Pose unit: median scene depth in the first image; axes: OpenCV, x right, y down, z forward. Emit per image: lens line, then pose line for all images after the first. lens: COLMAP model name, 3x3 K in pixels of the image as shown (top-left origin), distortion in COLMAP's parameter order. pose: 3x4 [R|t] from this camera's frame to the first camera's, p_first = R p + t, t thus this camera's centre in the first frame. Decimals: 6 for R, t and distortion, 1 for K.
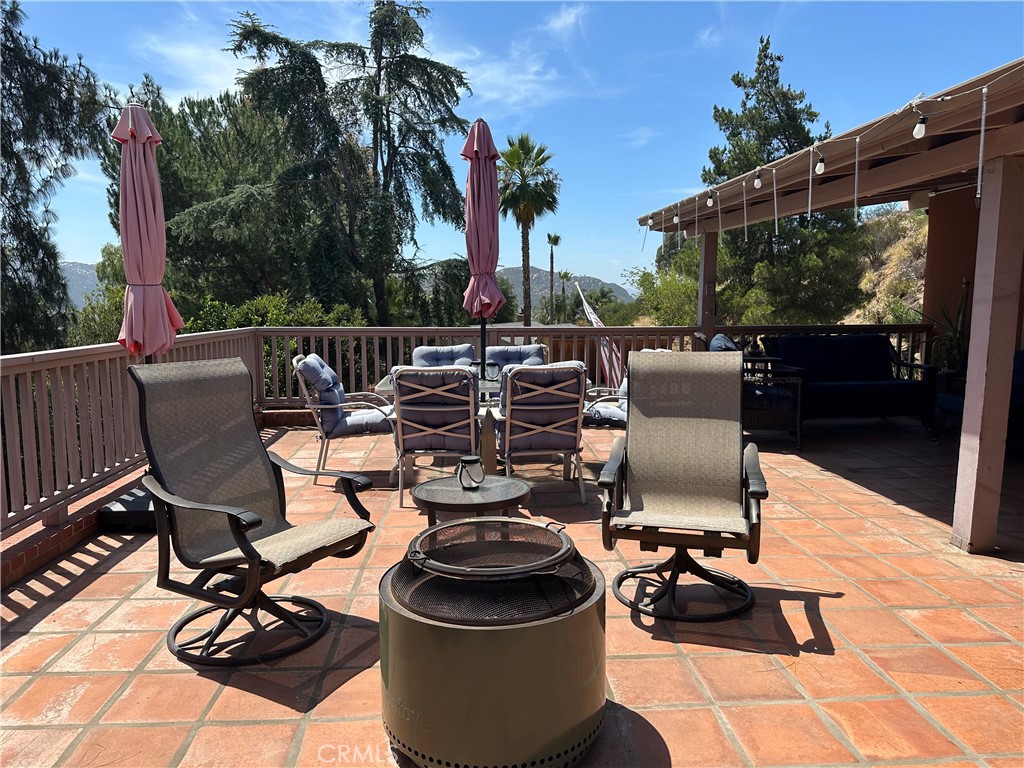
lens RADIAL K [[721.8, 0, 508.2], [0, 721.8, 388.6], [0, 0, 1]] dist [0.073345, -0.087833]
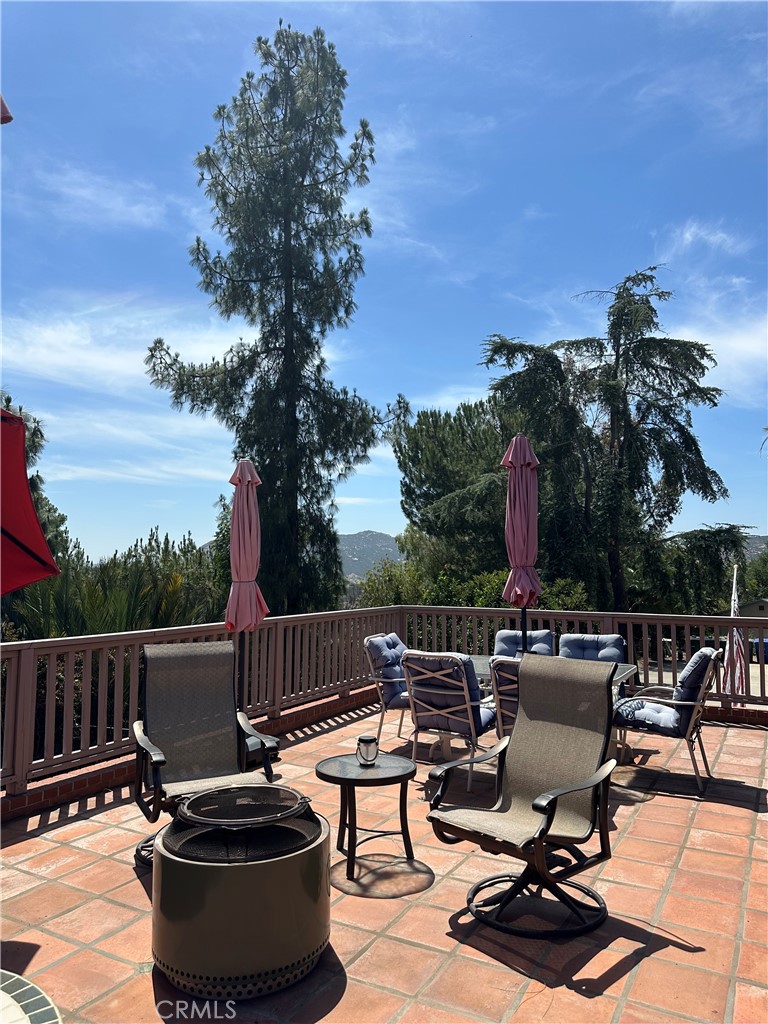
lens RADIAL K [[721.8, 0, 384.2], [0, 721.8, 518.7], [0, 0, 1]] dist [0.073345, -0.087833]
pose [[0.842086, -0.033833, -0.538282, 0.101203], [-0.067201, 0.983671, -0.166958, -0.009608], [0.535141, 0.176766, 0.826062, -0.005161]]
